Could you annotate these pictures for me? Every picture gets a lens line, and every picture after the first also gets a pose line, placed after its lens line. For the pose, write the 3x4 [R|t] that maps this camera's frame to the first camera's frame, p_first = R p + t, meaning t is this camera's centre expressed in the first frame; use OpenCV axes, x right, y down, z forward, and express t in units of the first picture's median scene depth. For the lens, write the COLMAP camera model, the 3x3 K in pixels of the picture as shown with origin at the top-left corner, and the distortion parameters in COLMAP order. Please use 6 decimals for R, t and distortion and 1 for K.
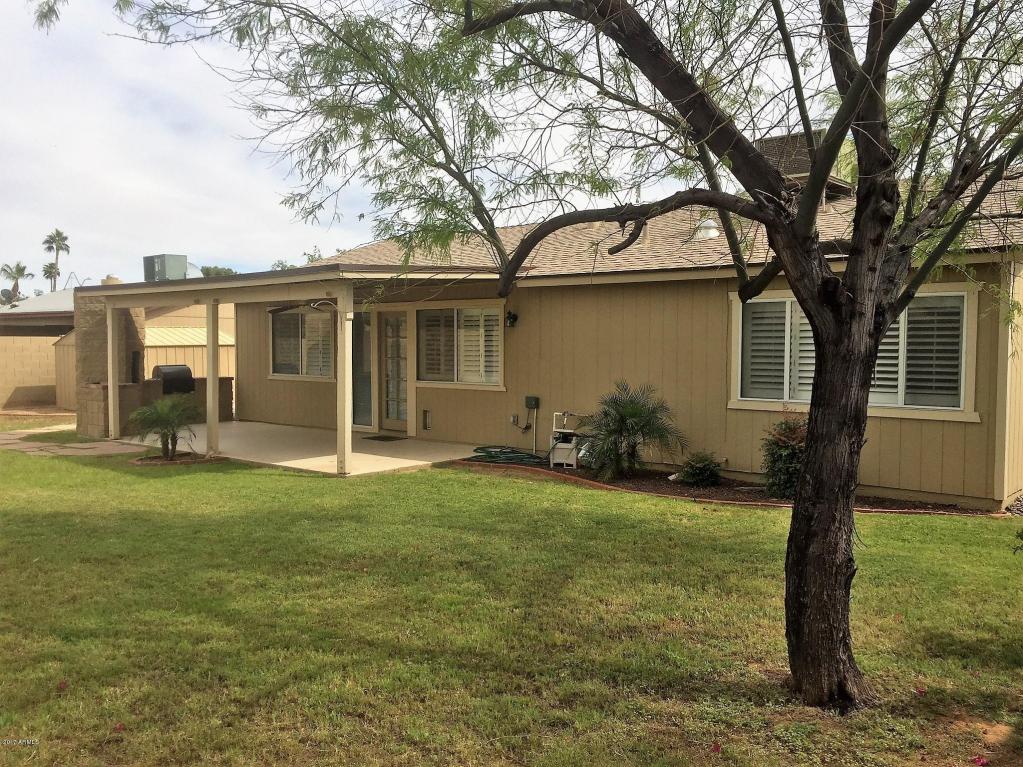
lens RADIAL K [[883.1, 0, 519.3], [0, 883.1, 381.1], [0, 0, 1]] dist [0.077589, -0.093706]
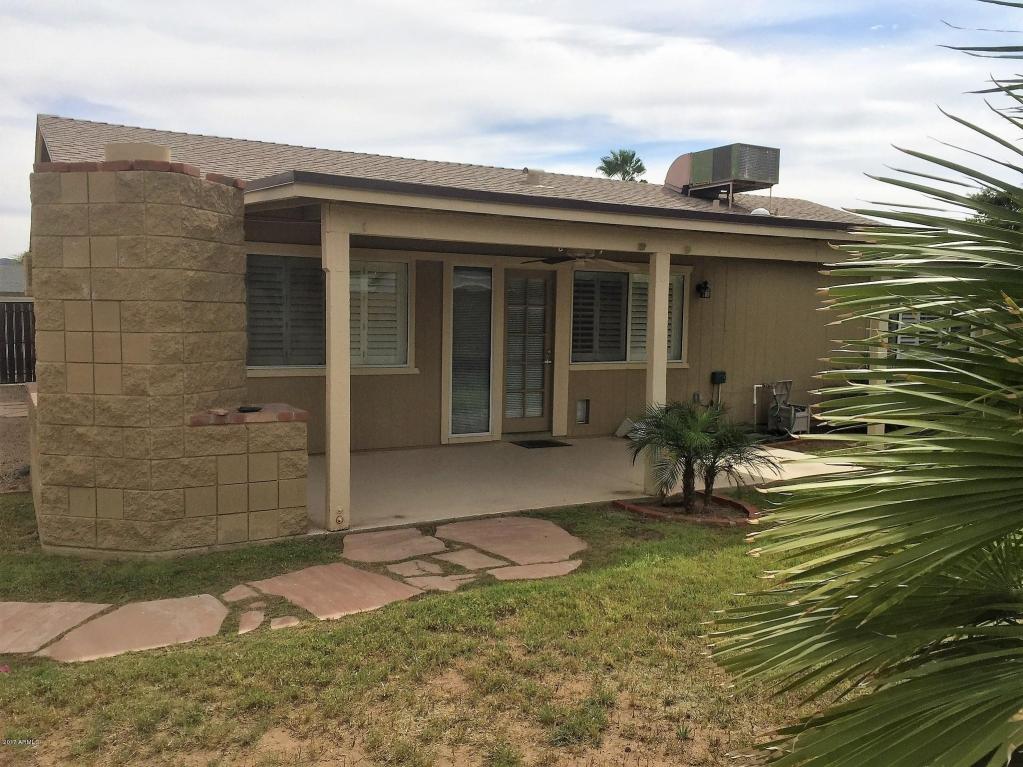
lens RADIAL K [[883.1, 0, 509.5], [0, 883.1, 381.2], [0, 0, 1]] dist [0.077589, -0.093706]
pose [[0.322782, -0.069813, 0.943895, -0.847070], [0.026524, 0.997551, 0.064711, -0.035033], [-0.946102, 0.004149, 0.323843, 0.787197]]
